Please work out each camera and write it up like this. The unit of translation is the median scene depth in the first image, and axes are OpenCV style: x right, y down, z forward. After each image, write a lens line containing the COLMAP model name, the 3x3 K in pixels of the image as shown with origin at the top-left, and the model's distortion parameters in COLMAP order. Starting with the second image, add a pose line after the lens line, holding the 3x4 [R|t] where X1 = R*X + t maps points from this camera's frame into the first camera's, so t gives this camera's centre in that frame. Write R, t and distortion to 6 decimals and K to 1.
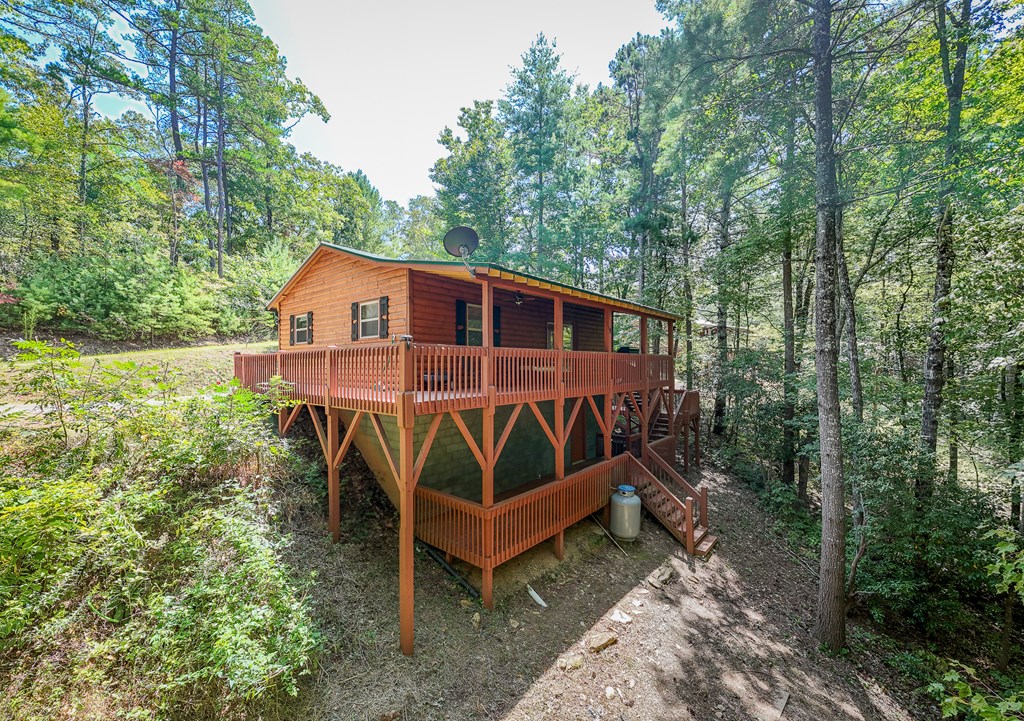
lens RADIAL K [[401.8, 0, 509.9], [0, 401.8, 360.3], [0, 0, 1]] dist [-0.000359, 0.000151]
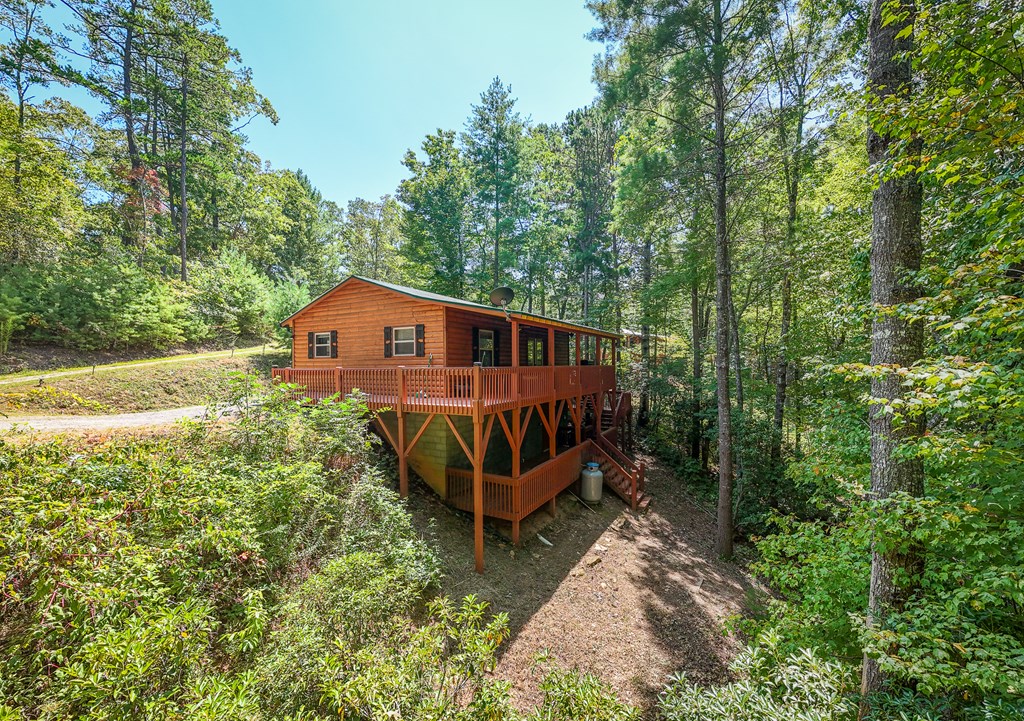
lens RADIAL K [[401.8, 0, 514.0], [0, 401.8, 359.5], [0, 0, 1]] dist [-0.000359, 0.000151]
pose [[0.980204, -0.000159, 0.197991, -0.190605], [0.000328, 1.000000, -0.000819, -0.031431], [-0.197991, 0.000868, 0.980204, -0.224104]]
